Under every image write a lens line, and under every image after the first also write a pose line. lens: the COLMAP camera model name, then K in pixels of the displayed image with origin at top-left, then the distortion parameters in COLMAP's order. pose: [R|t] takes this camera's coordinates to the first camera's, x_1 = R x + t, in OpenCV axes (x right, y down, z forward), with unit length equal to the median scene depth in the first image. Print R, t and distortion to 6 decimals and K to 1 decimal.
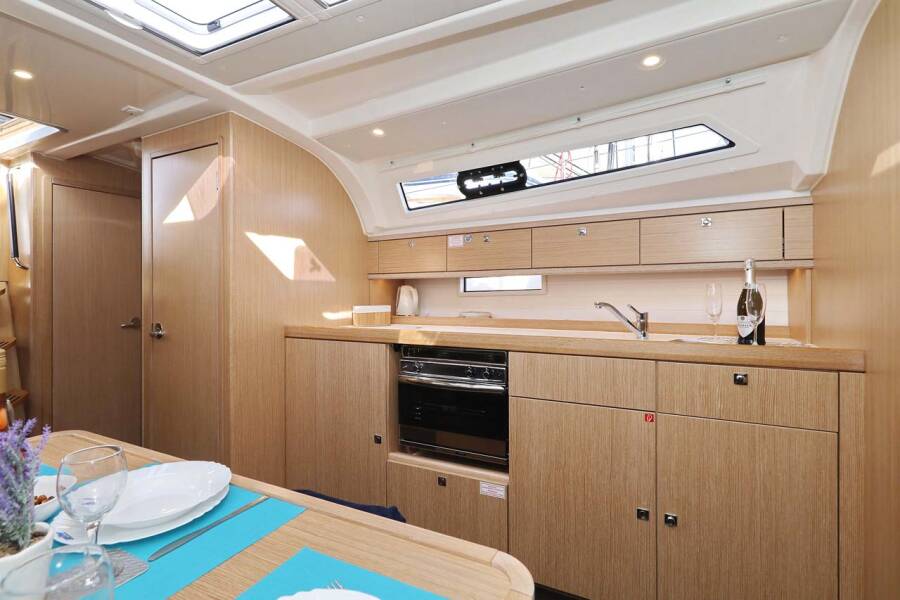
lens RADIAL K [[414.7, 0, 462.1], [0, 414.7, 288.6], [0, 0, 1]] dist [0.001753, -0.000020]
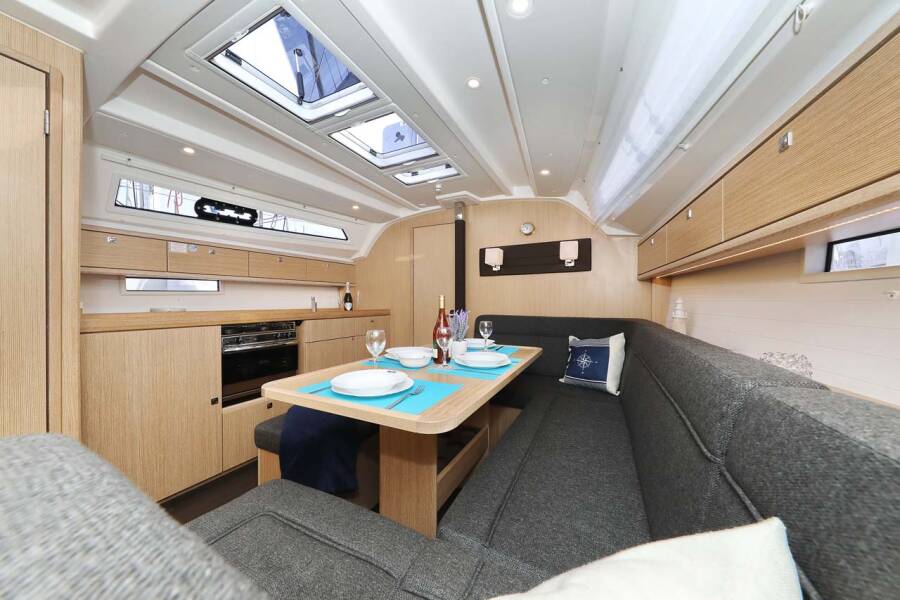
lens RADIAL K [[290.9, 0, 450.0], [0, 290.9, 300.0], [0, 0, 1]] dist [0.008477, -0.000022]
pose [[0.026423, 0.016162, 0.999520, -0.959736], [0.005346, 0.999853, -0.016309, 0.062777], [-0.999637, 0.005774, 0.026332, 0.221667]]
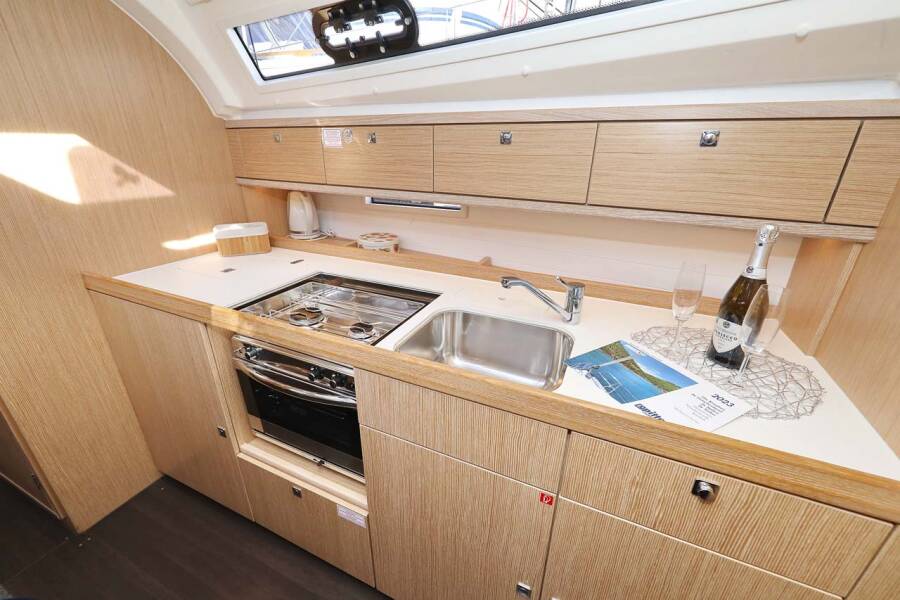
lens RADIAL K [[367.6, 0, 461.1], [0, 367.6, 310.9], [0, 0, 1]] dist [-0.009405, -0.000031]
pose [[0.998793, -0.004699, 0.048889, 0.187184], [-0.015359, 0.915607, 0.401782, -0.114040], [-0.046651, -0.402048, 0.914429, 0.386091]]
